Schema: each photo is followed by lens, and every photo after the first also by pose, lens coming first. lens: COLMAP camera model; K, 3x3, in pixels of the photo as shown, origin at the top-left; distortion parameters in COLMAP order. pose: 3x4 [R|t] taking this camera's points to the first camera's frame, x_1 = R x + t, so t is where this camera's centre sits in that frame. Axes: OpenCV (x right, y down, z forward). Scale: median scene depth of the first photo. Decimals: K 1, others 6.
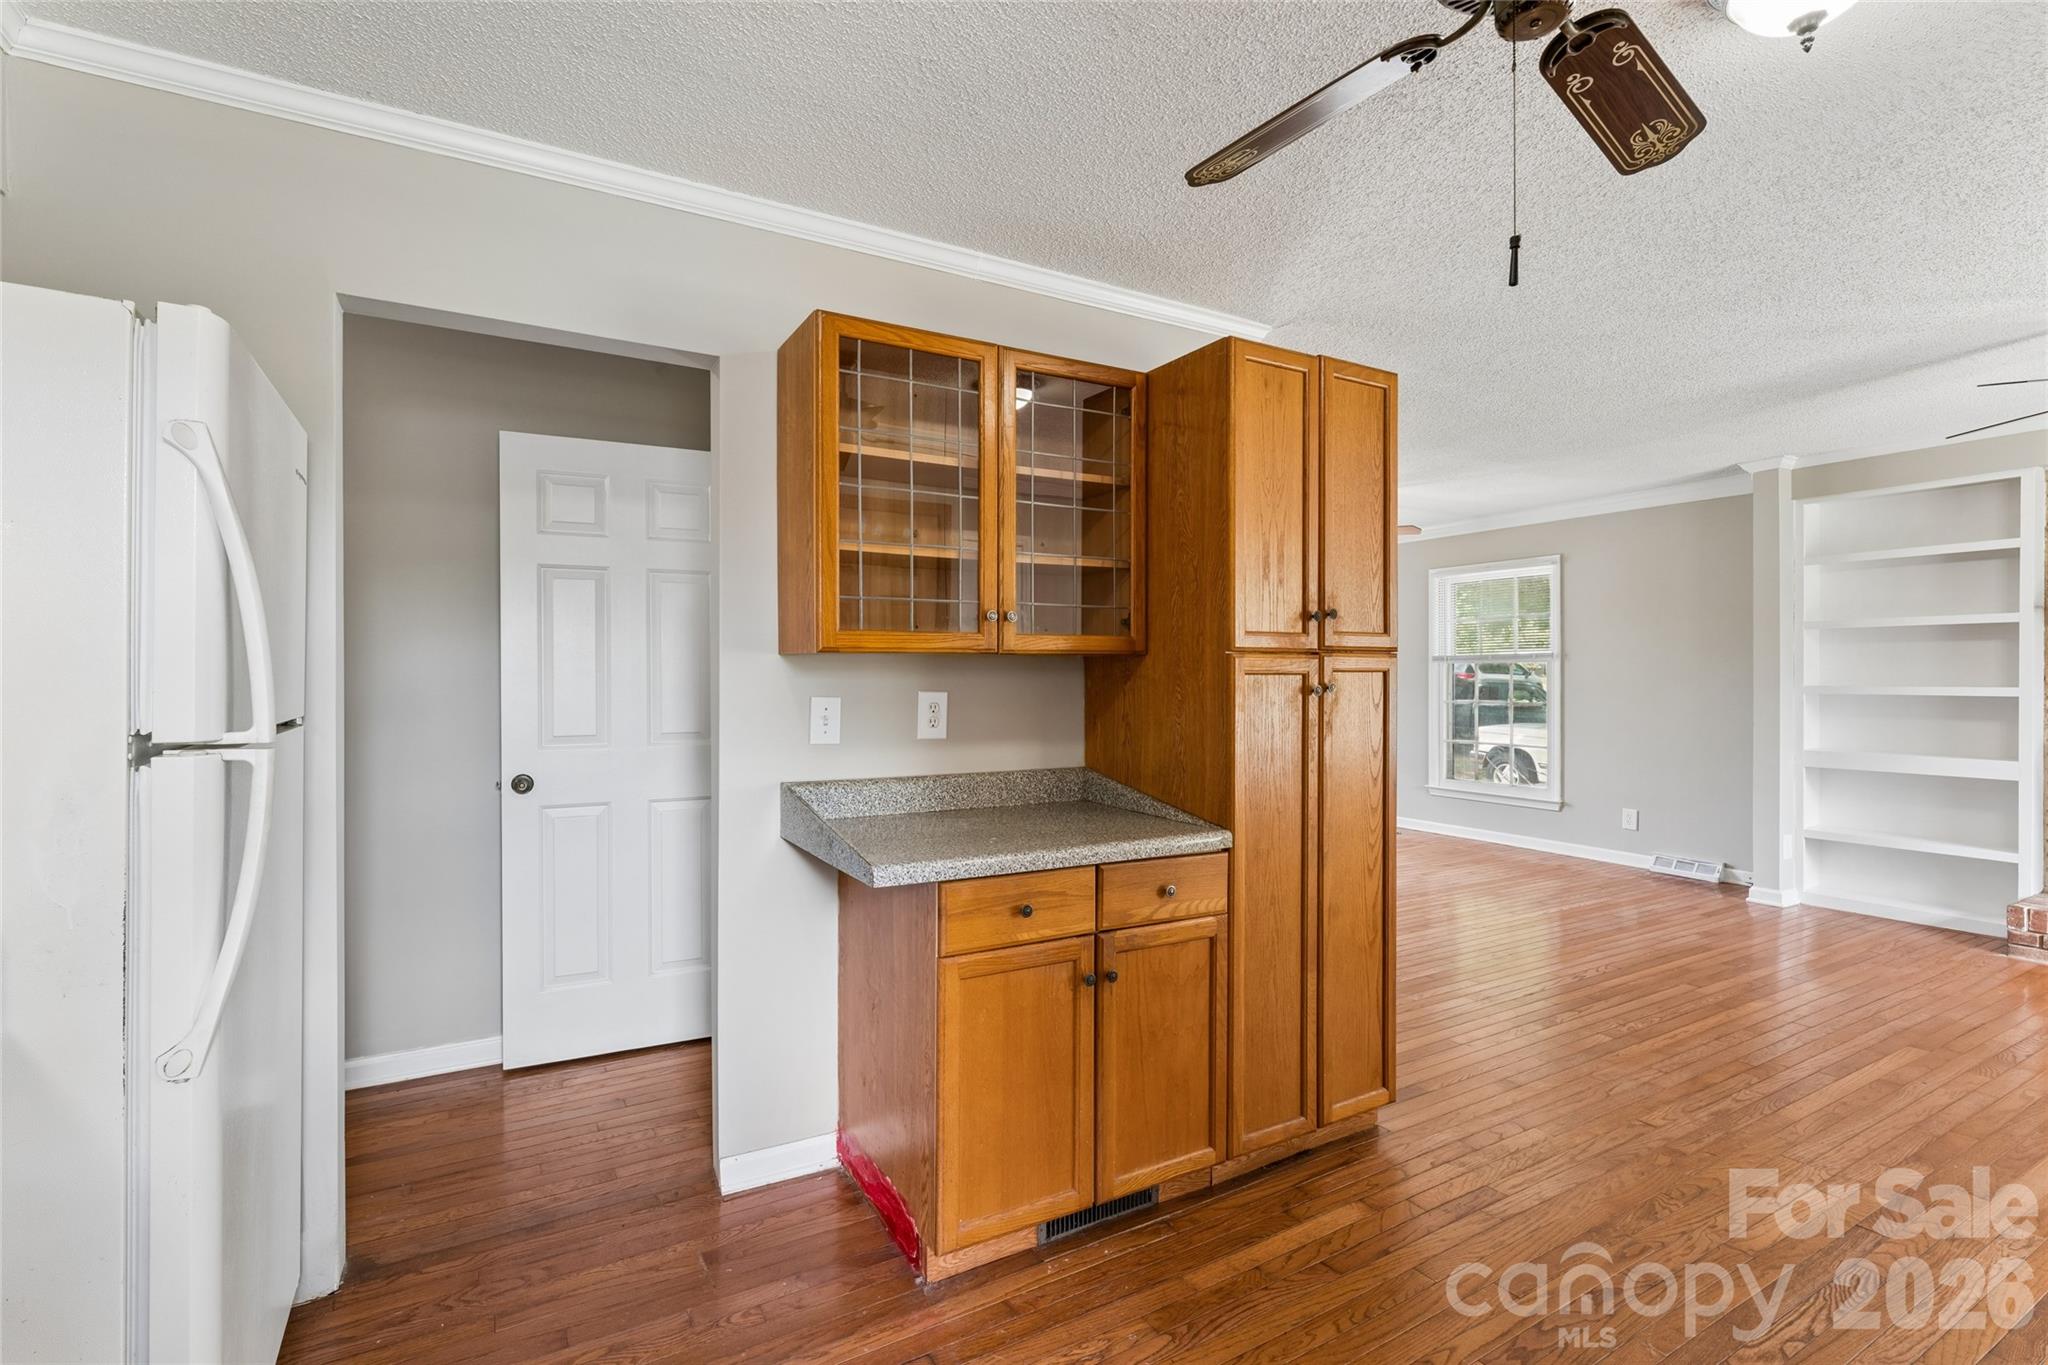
lens RADIAL K [[923.5, 0, 1006.6], [0, 923.5, 679.4], [0, 0, 1]] dist [0.000275, 0.000450]
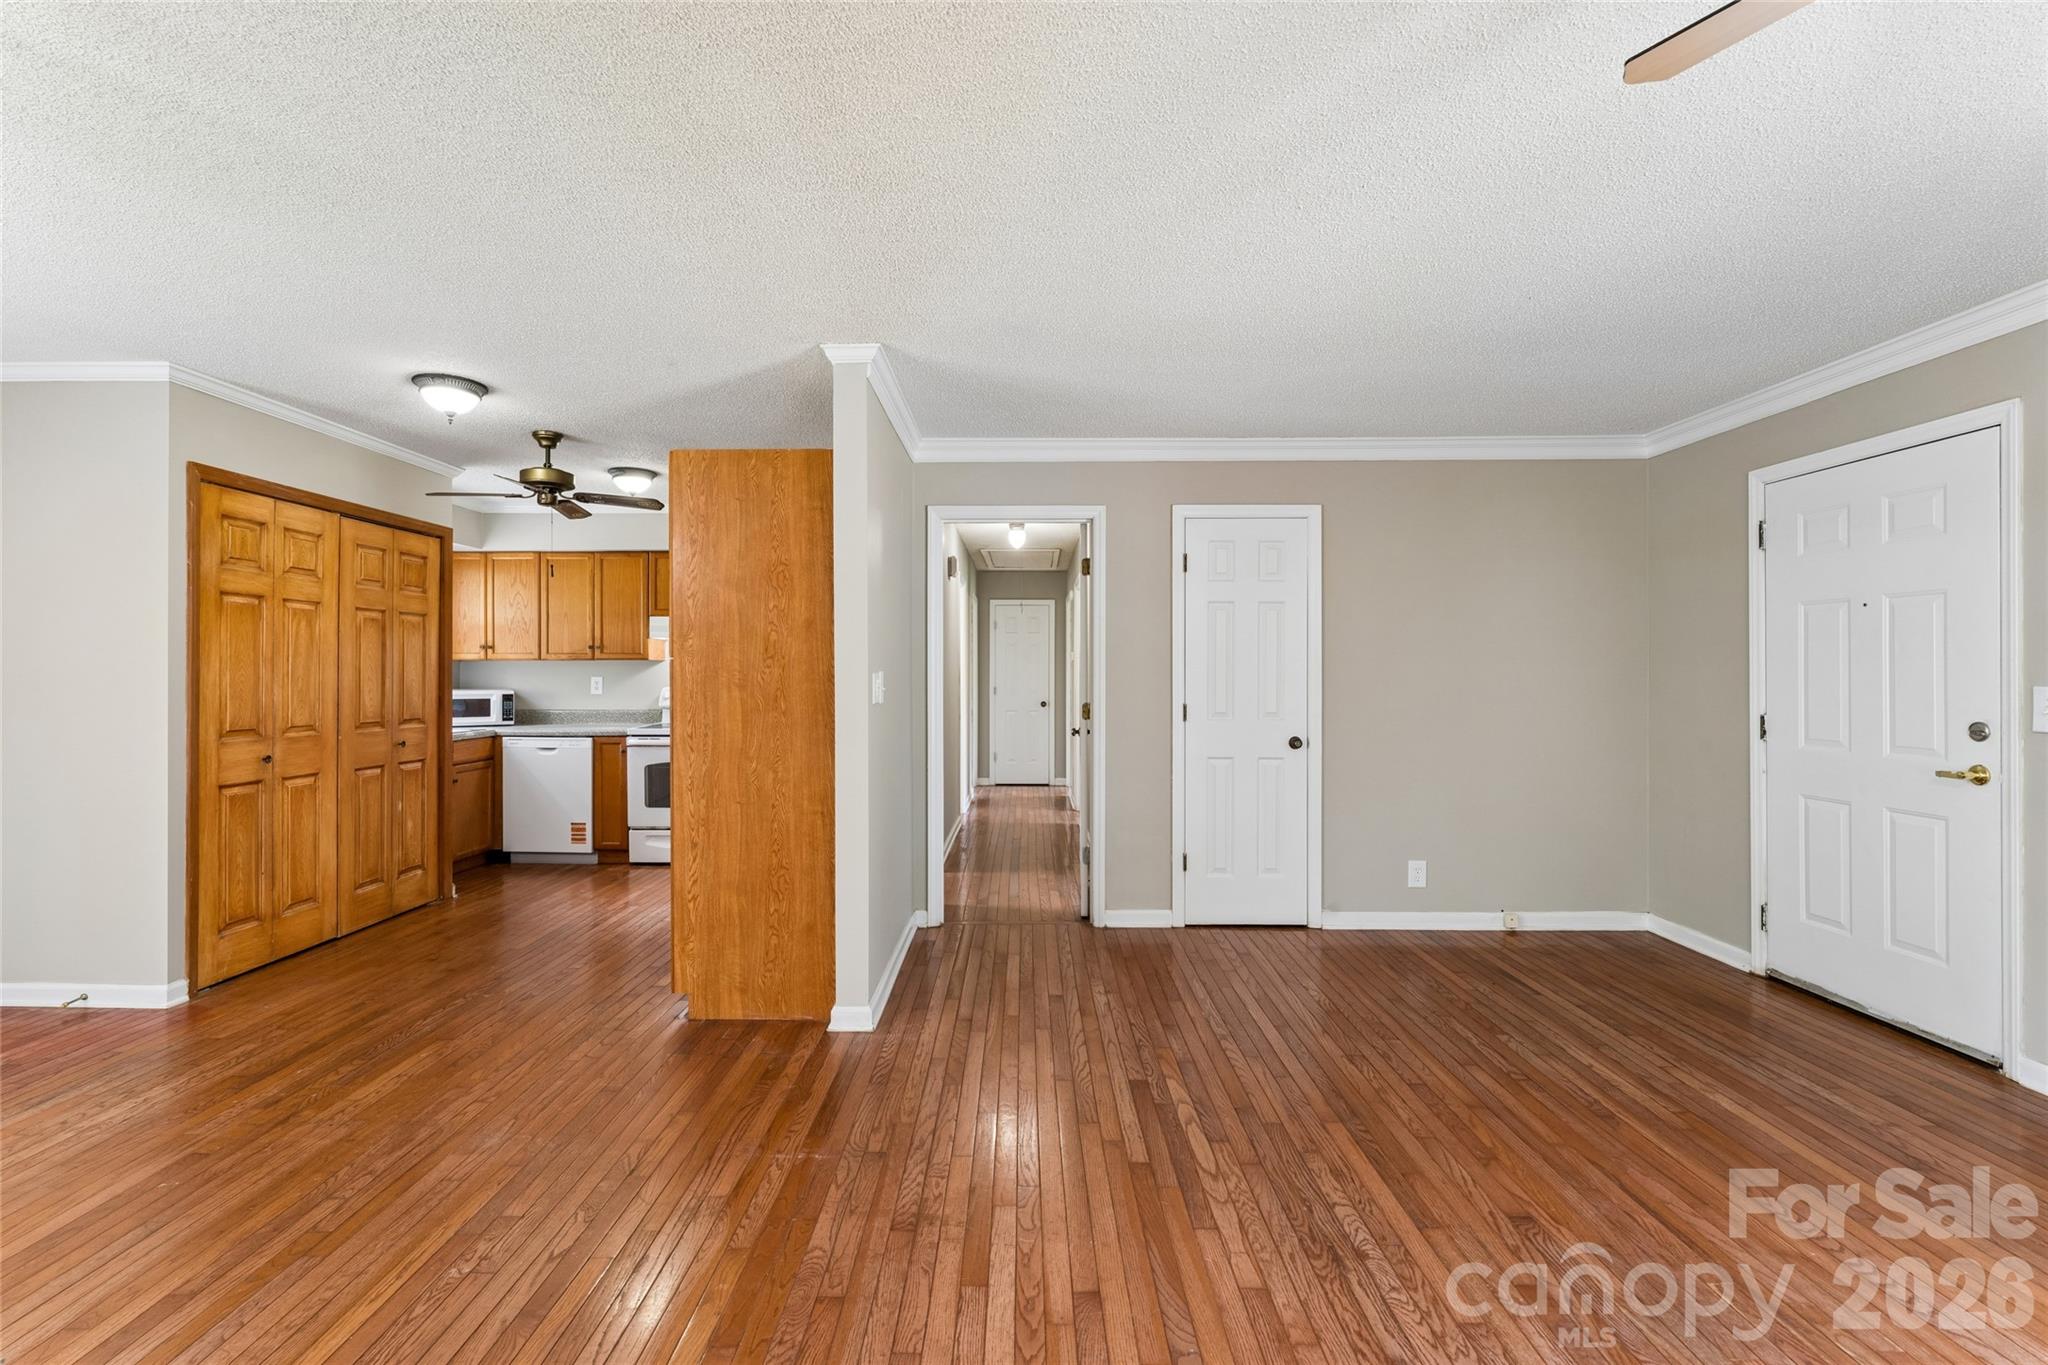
lens RADIAL K [[911.2, 0, 1007.5], [0, 911.2, 672.7], [0, 0, 1]] dist [-0.002329, -0.000092]
pose [[-0.502958, 0.001673, -0.864309, 0.660557], [-0.001551, 0.999995, 0.002839, -0.006414], [0.864309, 0.002769, -0.502953, 1.045401]]
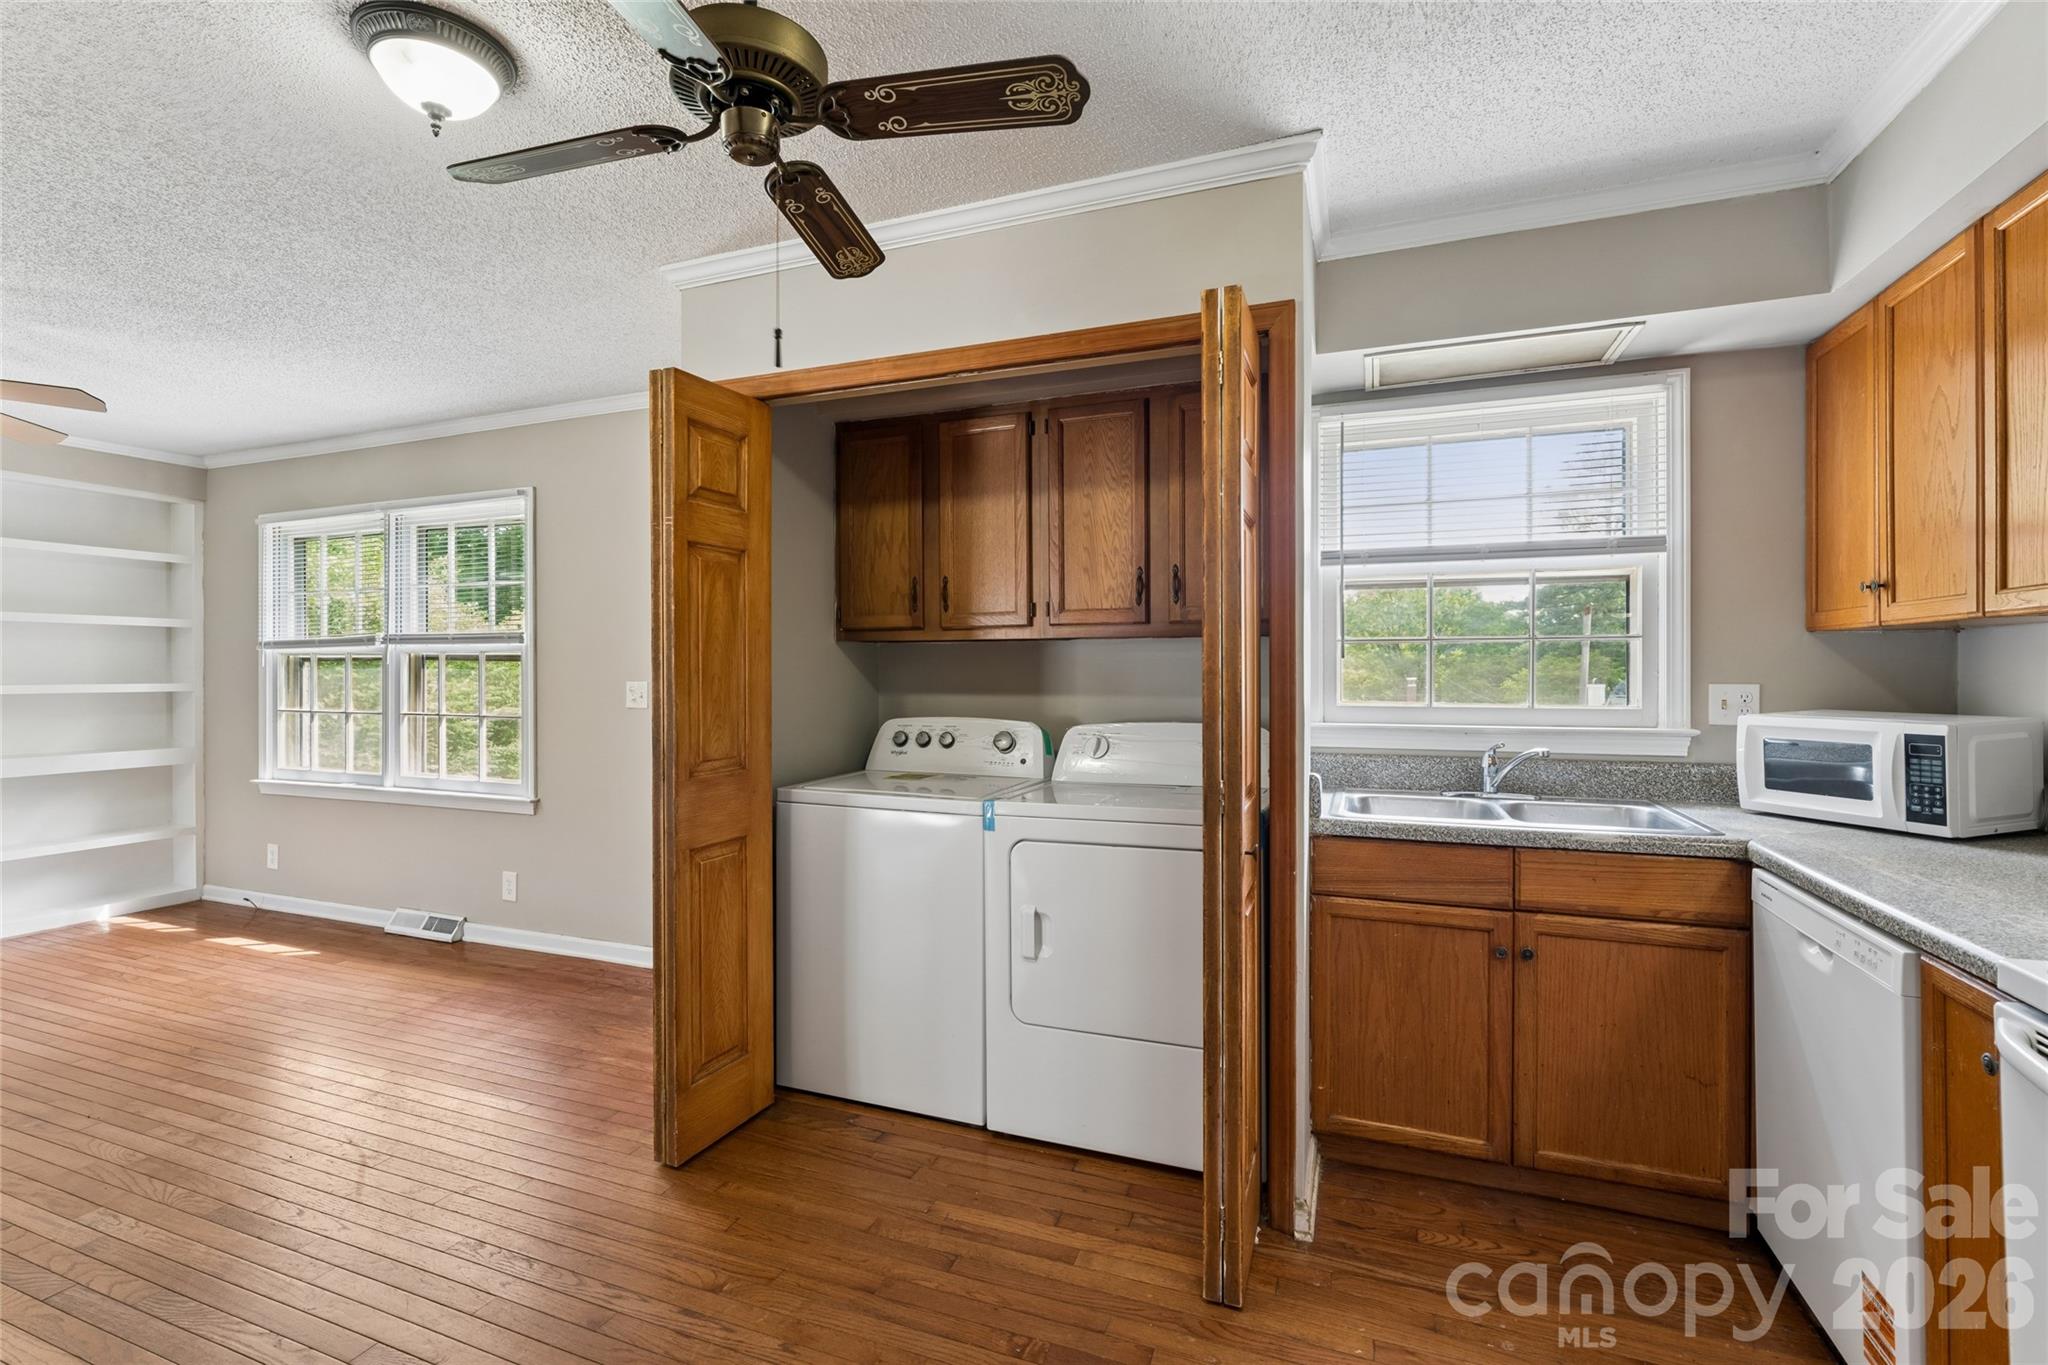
lens RADIAL K [[916.7, 0, 1013.7], [0, 916.7, 675.1], [0, 0, 1]] dist [-0.003735, 0.001008]
pose [[-0.630036, 0.000325, 0.776566, -0.144969], [0.006239, 0.999970, 0.004643, -0.001312], [-0.776541, 0.007770, -0.630019, 0.344855]]
